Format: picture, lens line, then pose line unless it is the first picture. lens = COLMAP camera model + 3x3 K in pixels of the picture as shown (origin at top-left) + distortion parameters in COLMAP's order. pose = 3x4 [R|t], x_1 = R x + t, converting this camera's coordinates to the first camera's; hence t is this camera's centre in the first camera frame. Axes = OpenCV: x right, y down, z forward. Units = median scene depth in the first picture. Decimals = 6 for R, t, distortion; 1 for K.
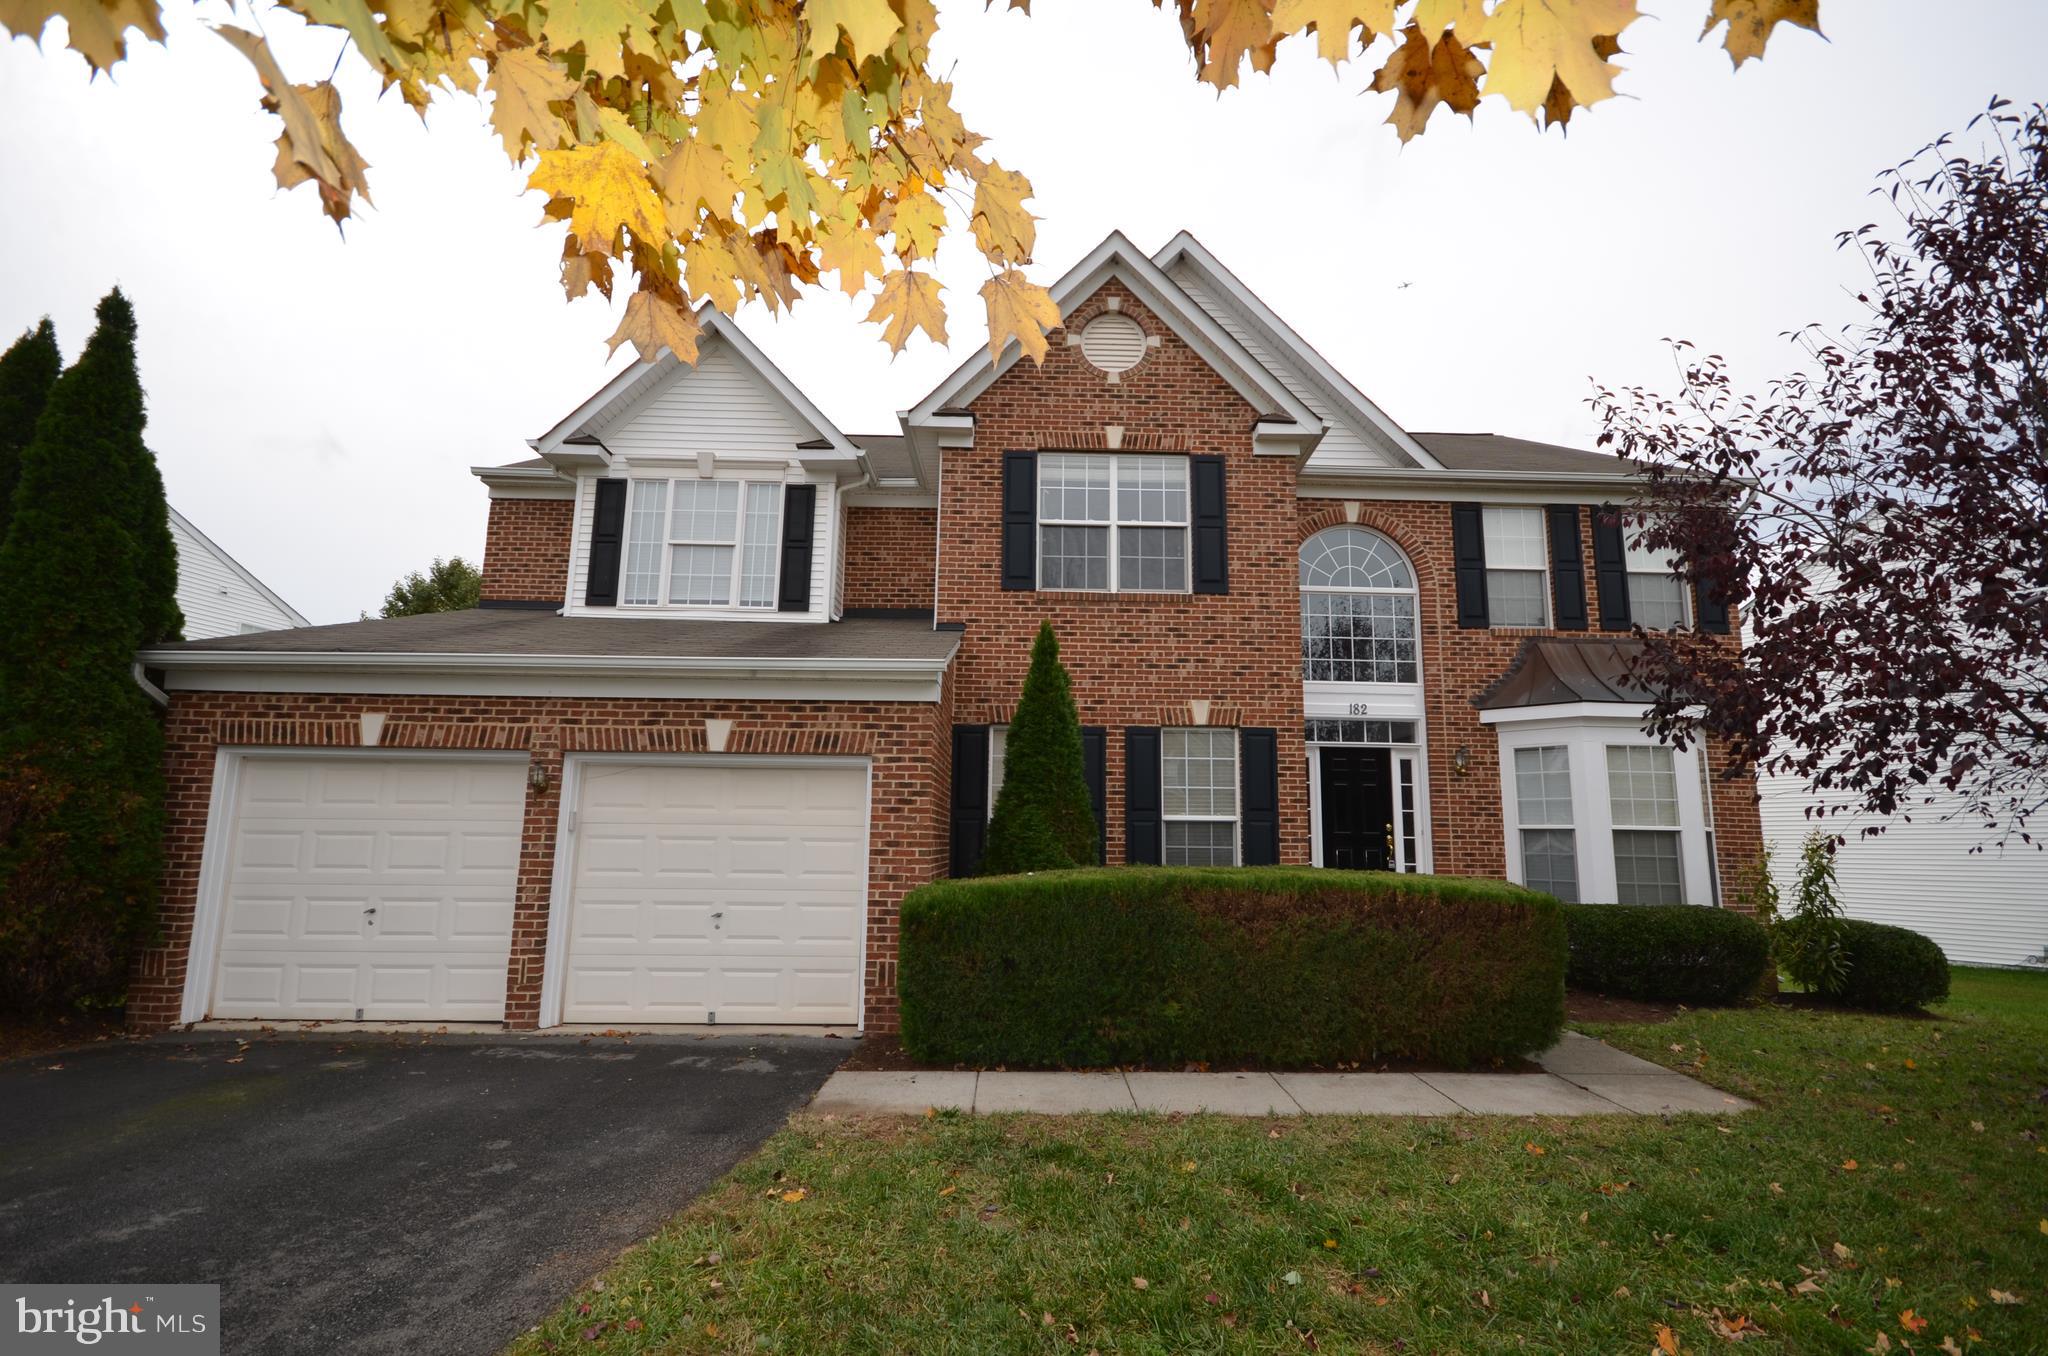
lens RADIAL K [[927.6, 0, 1040.4], [0, 927.6, 688.2], [0, 0, 1]] dist [0.015302, -0.013920]
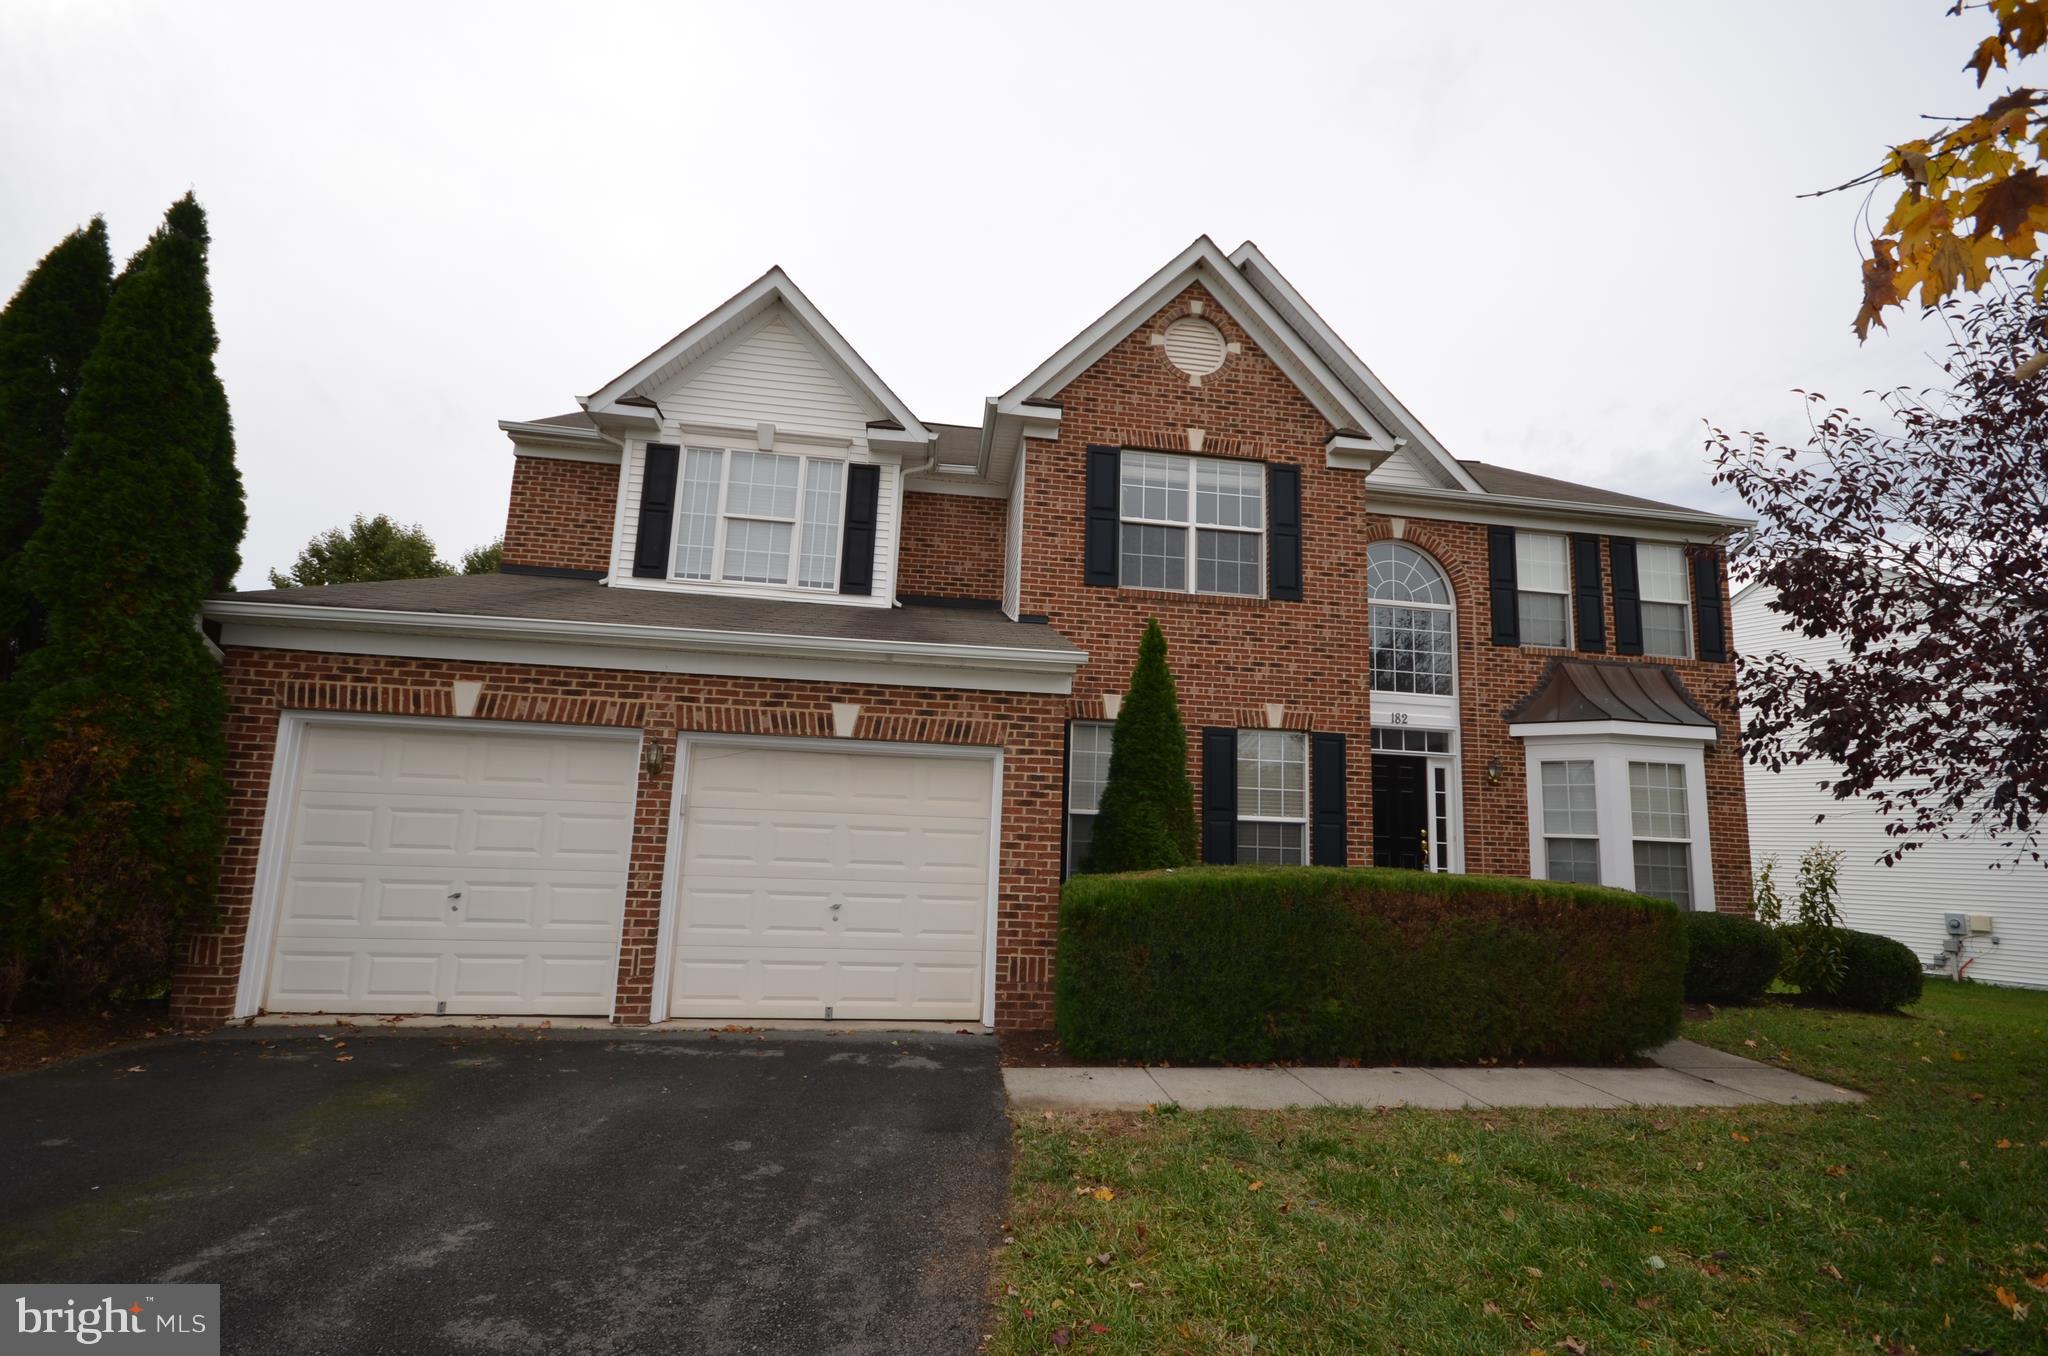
lens RADIAL K [[927.6, 0, 1040.4], [0, 927.6, 688.2], [0, 0, 1]] dist [0.015302, -0.013920]
pose [[0.992453, 0.043186, 0.114770, -0.257962], [-0.043513, 0.999053, 0.000341, 0.008587], [-0.114647, -0.005332, 0.993392, 0.020214]]
